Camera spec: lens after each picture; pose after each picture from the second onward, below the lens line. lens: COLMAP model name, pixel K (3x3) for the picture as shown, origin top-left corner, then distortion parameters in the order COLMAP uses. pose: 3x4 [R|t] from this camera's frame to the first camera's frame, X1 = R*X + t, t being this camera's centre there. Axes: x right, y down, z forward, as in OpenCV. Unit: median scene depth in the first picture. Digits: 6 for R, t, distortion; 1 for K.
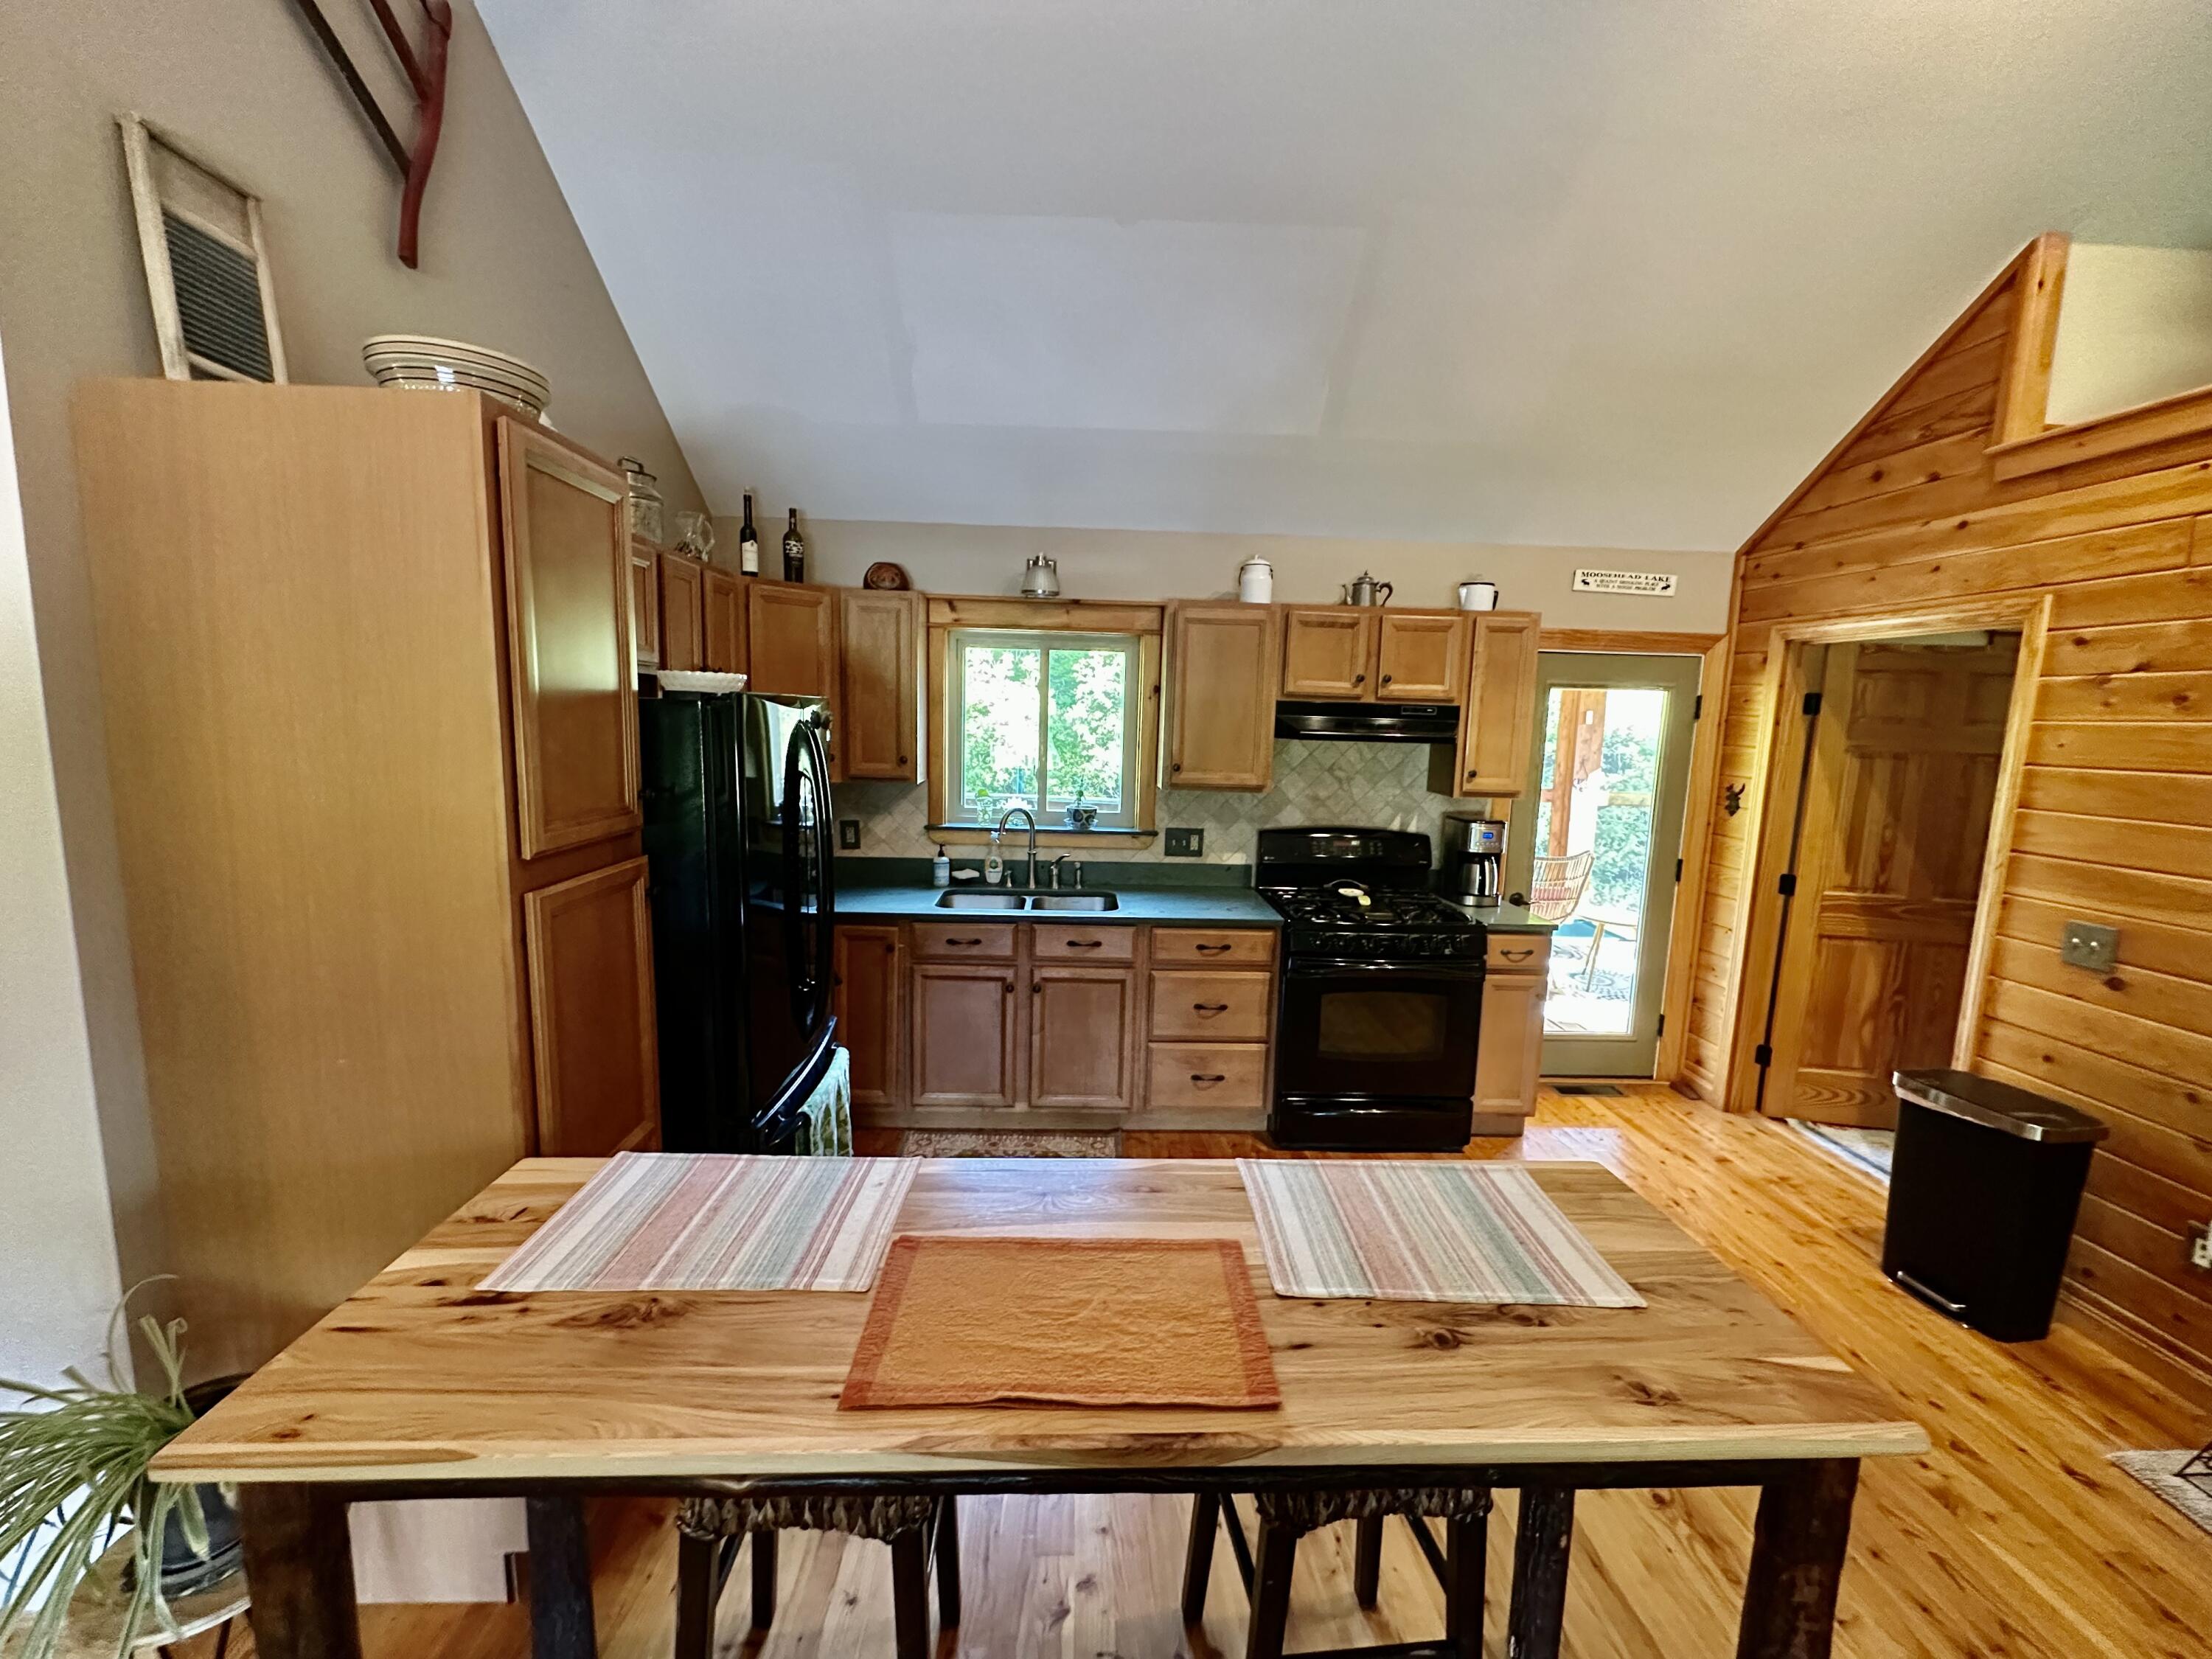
lens RADIAL K [[885.3, 0, 1109.1], [0, 885.3, 831.2], [0, 0, 1]] dist [-0.003649, 0.000936]
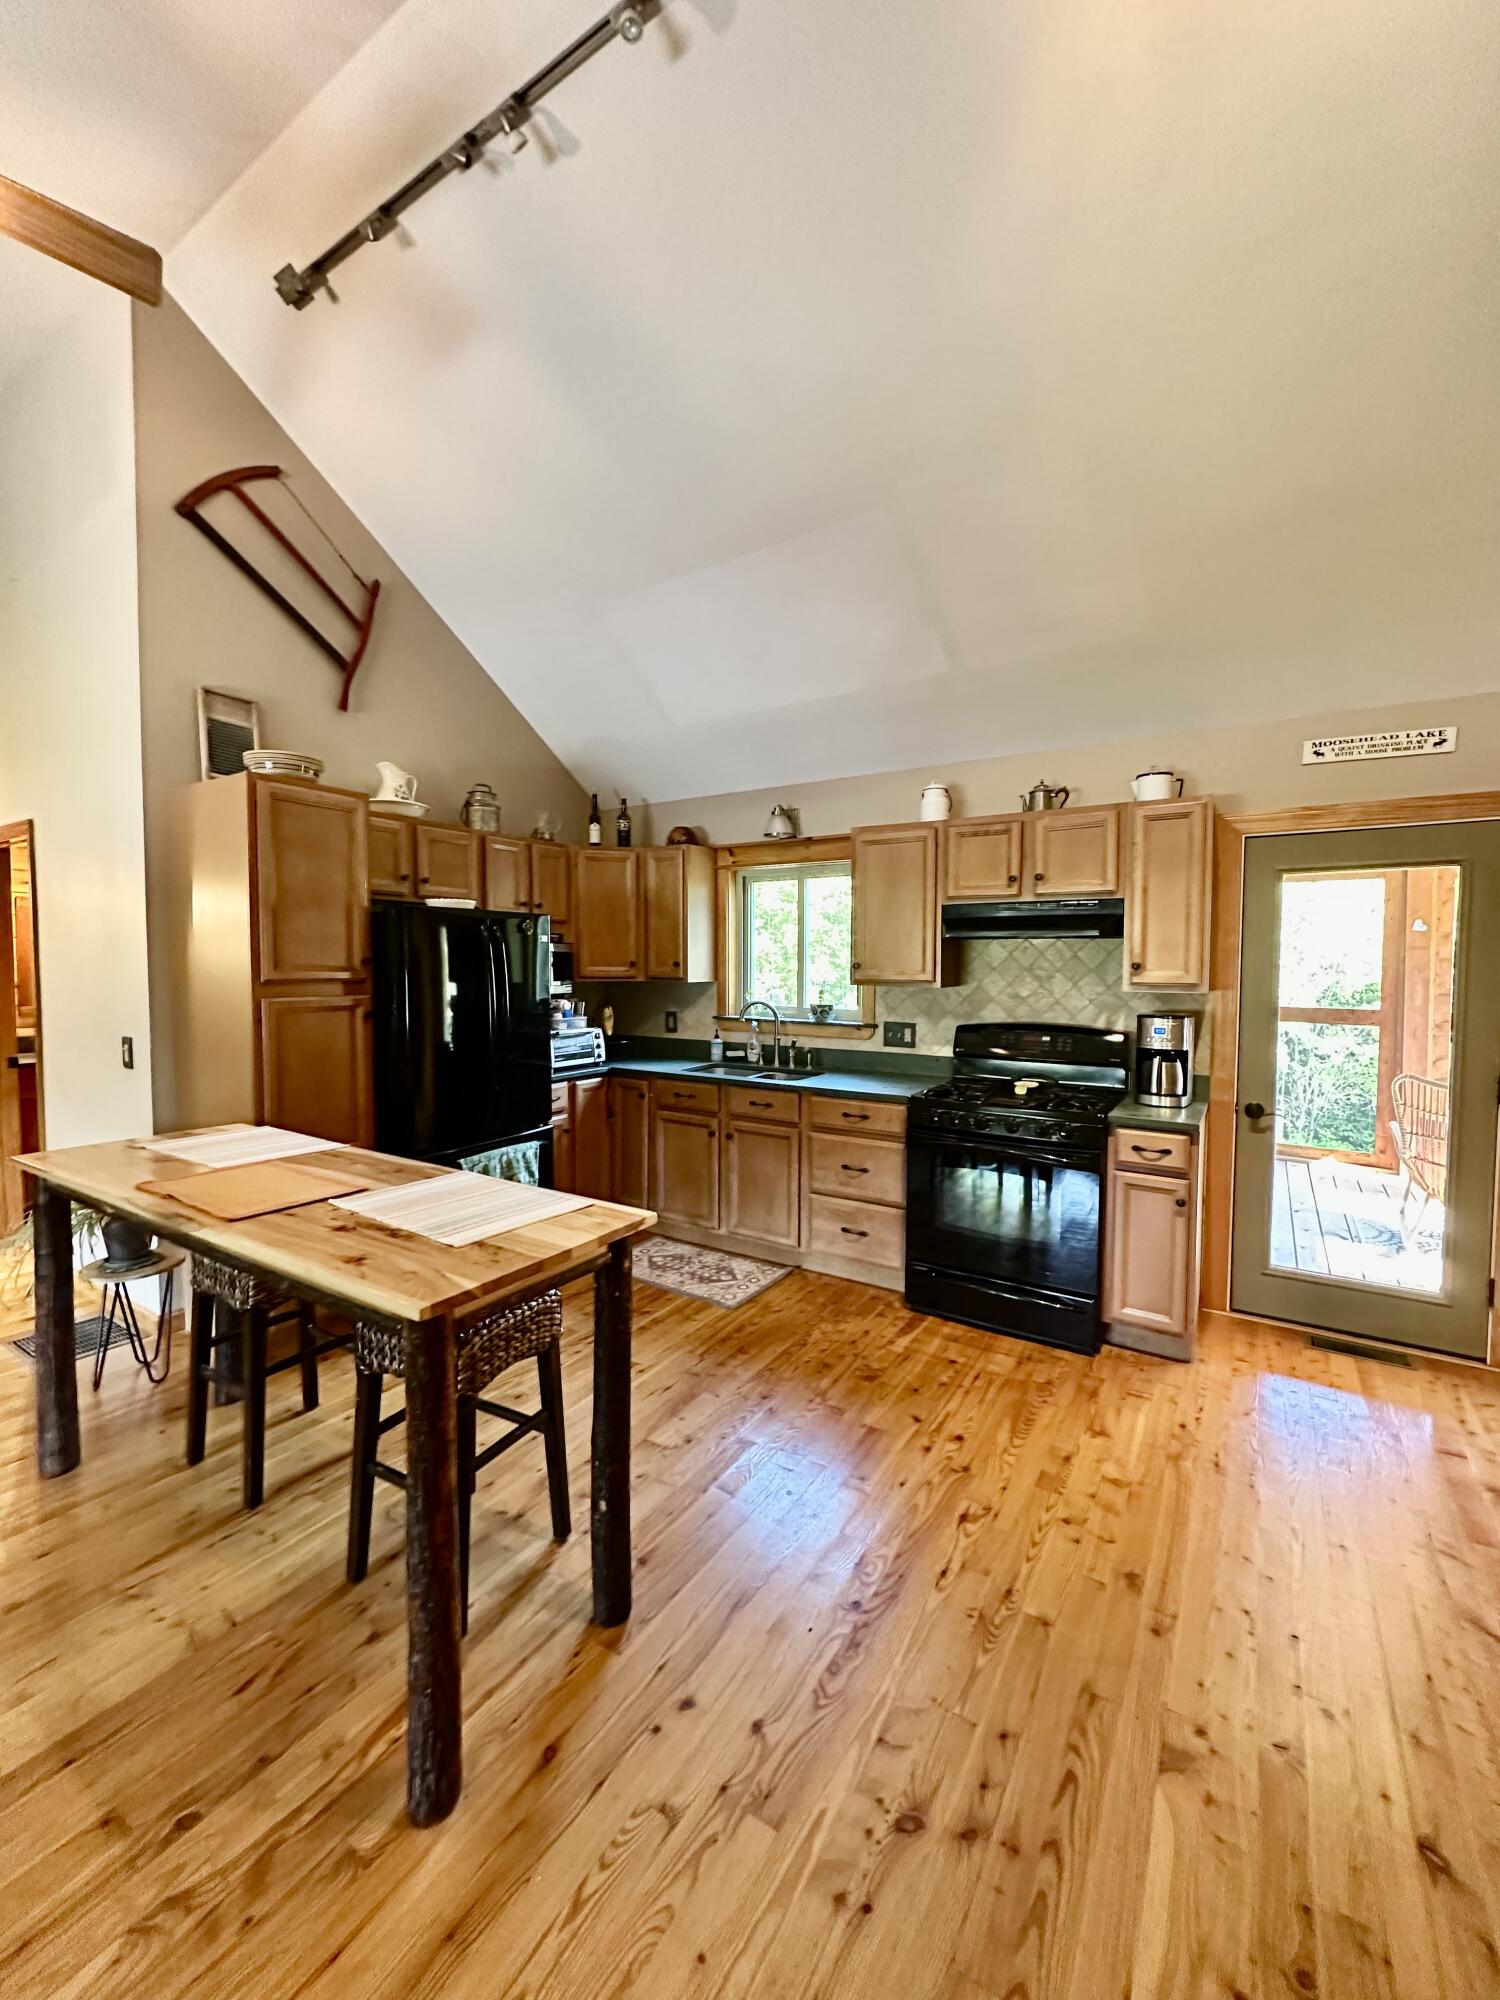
lens RADIAL K [[800.5, 0, 749.7], [0, 800.5, 1000.4], [0, 0, 1]] dist [-0.003649, 0.000936]
pose [[0.821591, 0.002242, -0.570073, 0.538507], [-0.055426, 0.995569, -0.075965, 0.060237], [0.567377, 0.094009, 0.818074, 0.042166]]
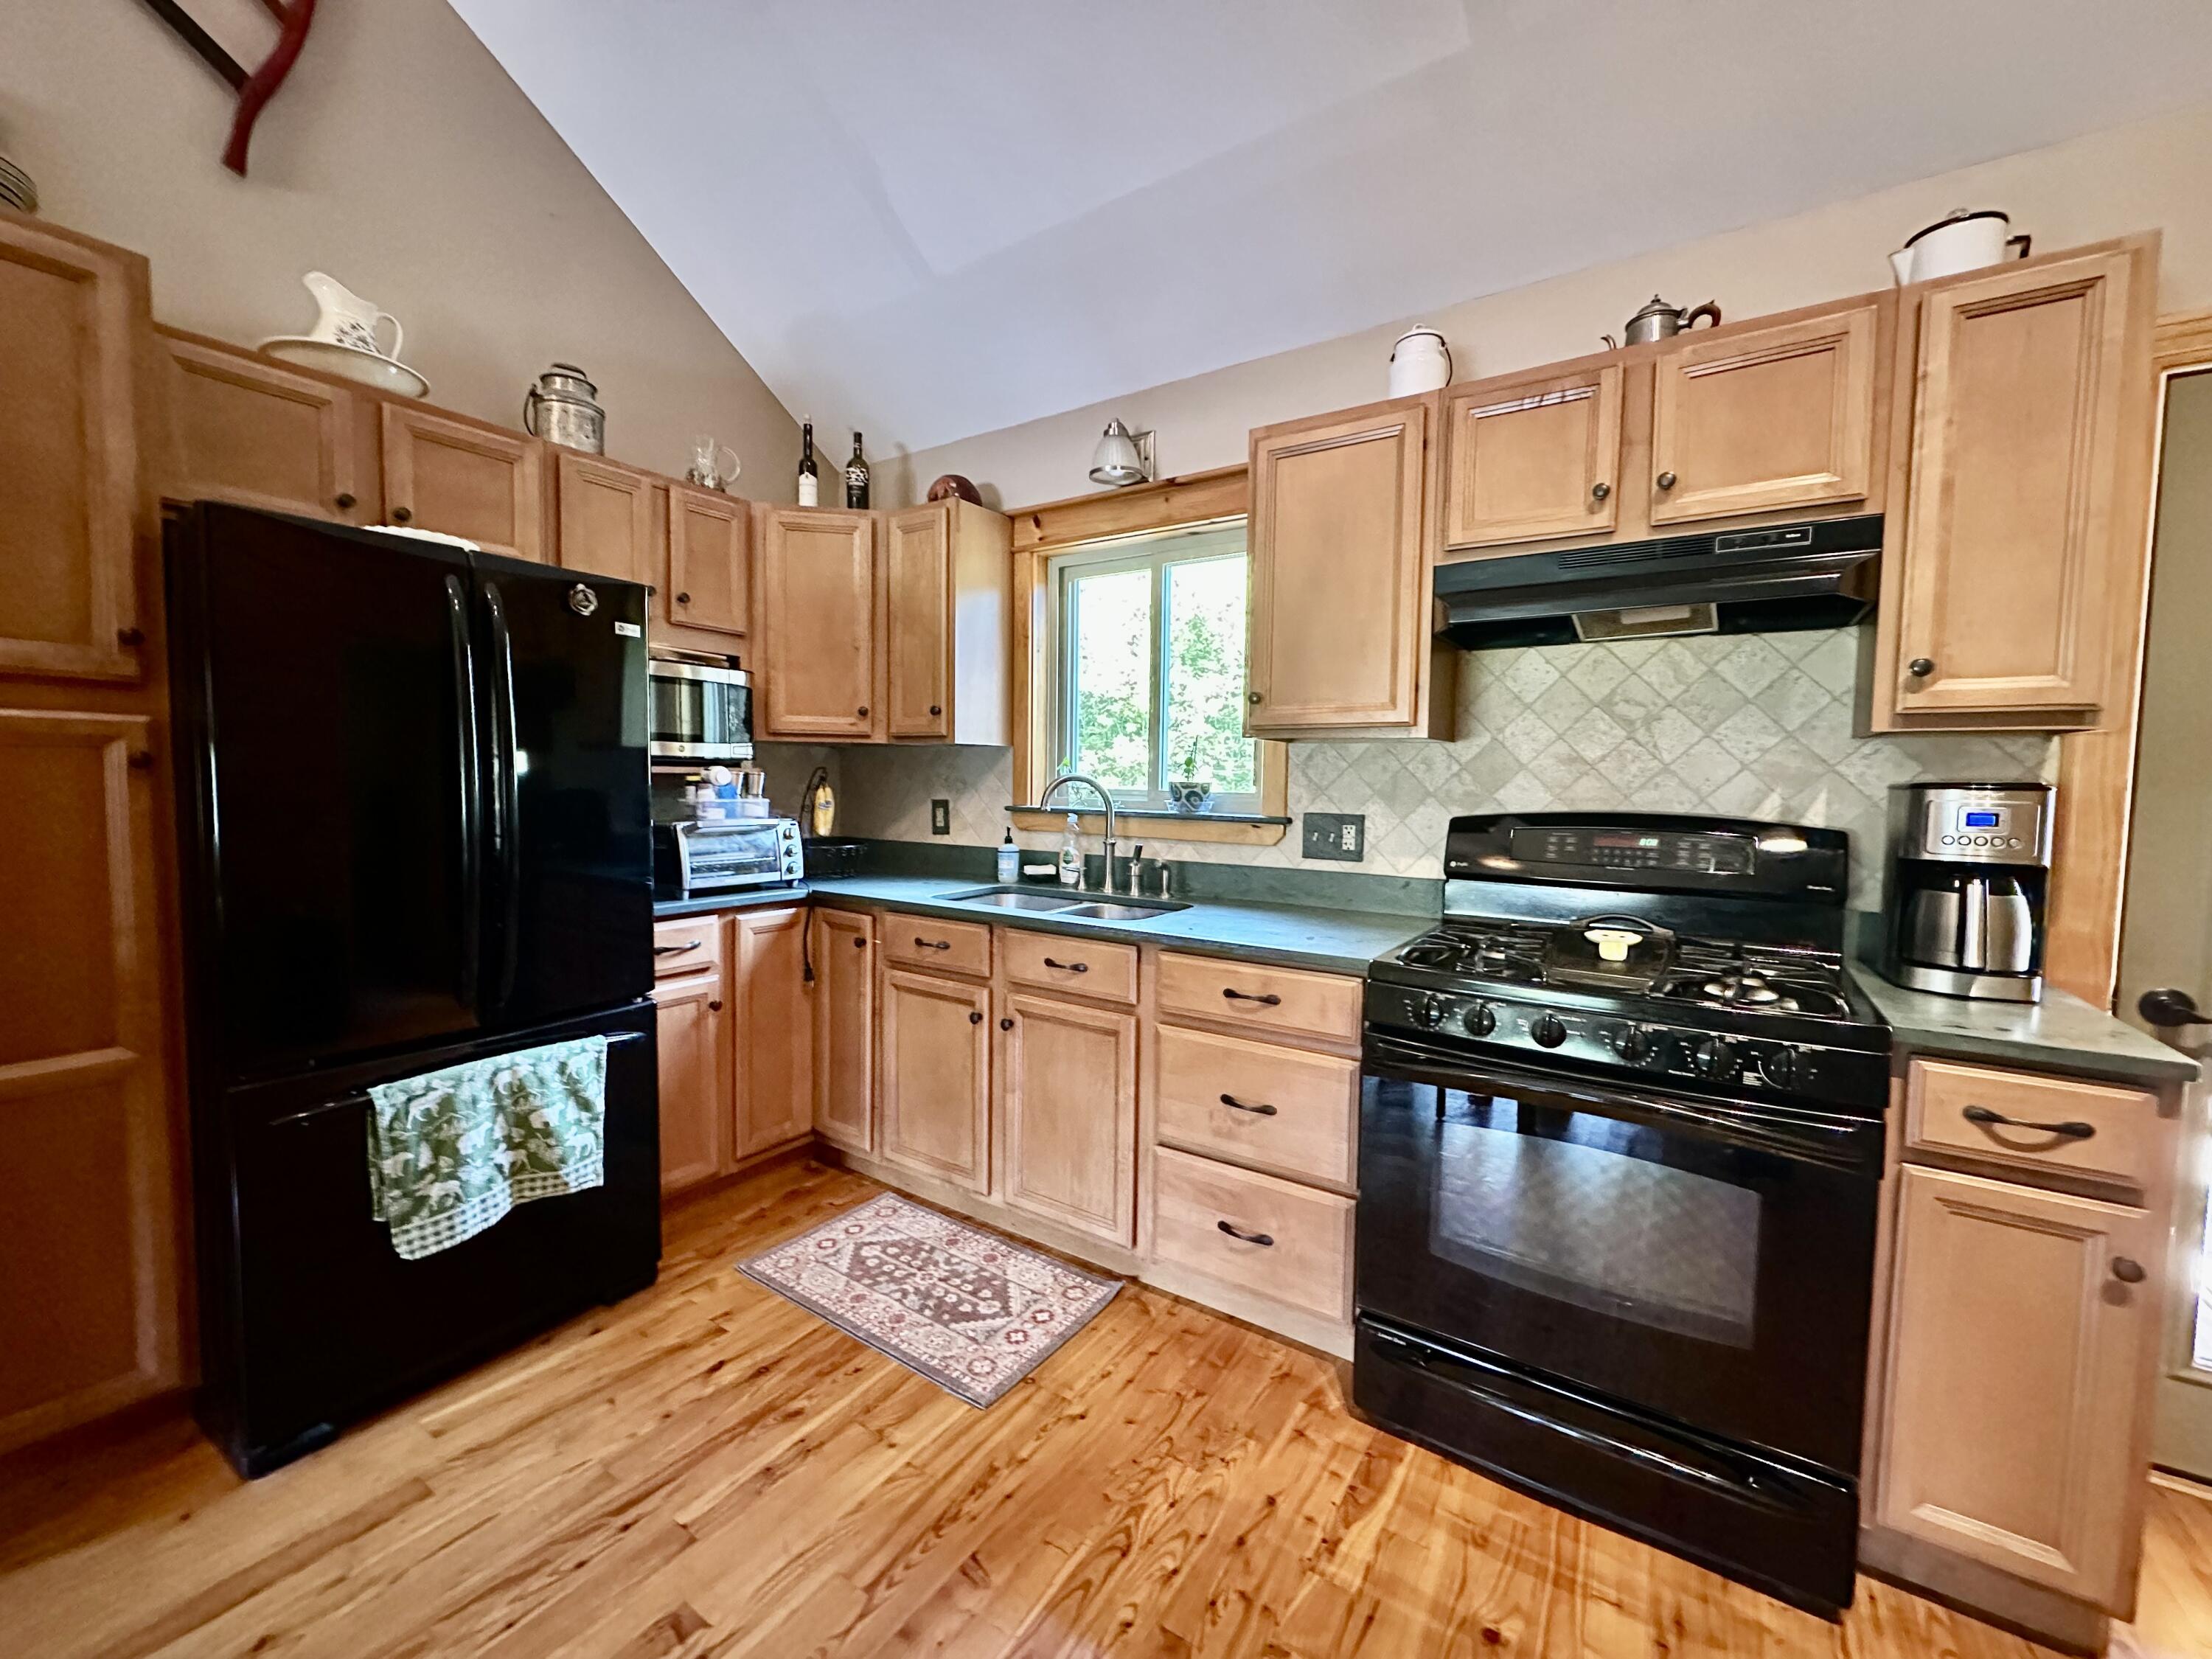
lens RADIAL K [[885.3, 0, 1104.9], [0, 885.3, 832.7], [0, 0, 1]] dist [-0.003649, 0.000936]
pose [[0.808628, 0.019933, -0.587983, 0.331585], [-0.069437, 0.995674, -0.061739, 0.061075], [0.584209, 0.090752, 0.806514, 0.432375]]
